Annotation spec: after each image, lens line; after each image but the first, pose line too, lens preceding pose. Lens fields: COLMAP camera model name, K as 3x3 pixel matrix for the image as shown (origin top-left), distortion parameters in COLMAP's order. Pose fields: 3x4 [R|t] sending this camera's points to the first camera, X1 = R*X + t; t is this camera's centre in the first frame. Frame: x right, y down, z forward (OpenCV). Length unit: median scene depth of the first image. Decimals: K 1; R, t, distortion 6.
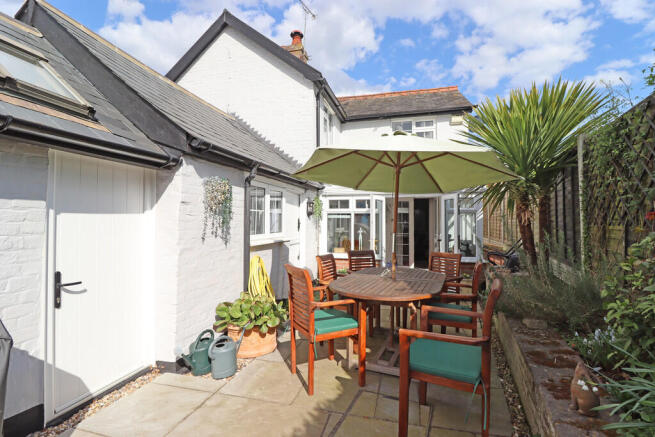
lens RADIAL K [[334.3, 0, 327.9], [0, 334.3, 201.8], [0, 0, 1]] dist [-0.001918, -0.000391]
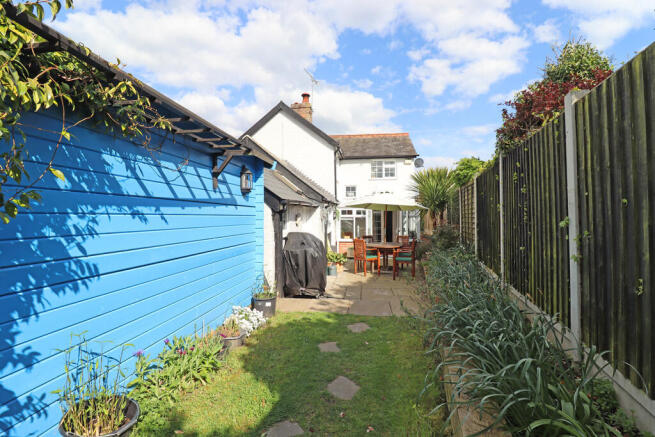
lens RADIAL K [[310.9, 0, 327.5], [0, 310.9, 218.5], [0, 0, 1]] dist [0.001082, -0.000075]
pose [[0.992884, -0.010951, 0.118578, -0.234483], [0.003296, 0.997908, 0.064560, -0.059790], [-0.119037, -0.063710, 0.990844, -0.591901]]
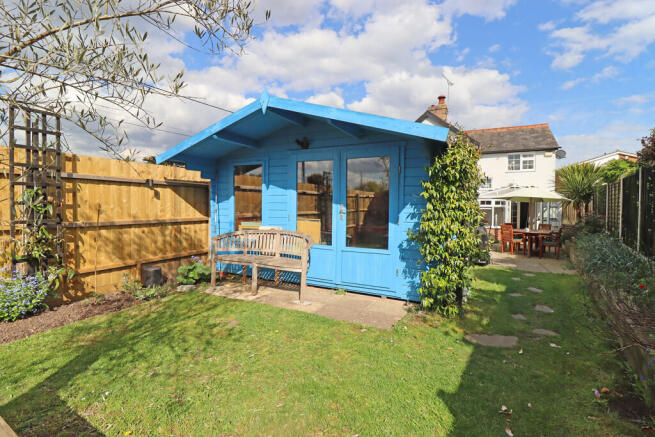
lens RADIAL K [[310.9, 0, 327.5], [0, 310.9, 218.5], [0, 0, 1]] dist [0.001082, -0.000075]
pose [[0.976726, 0.000868, -0.214490, -0.445017], [0.021392, 0.994612, 0.101437, -0.098381], [0.213422, -0.103665, 0.971445, -0.977477]]
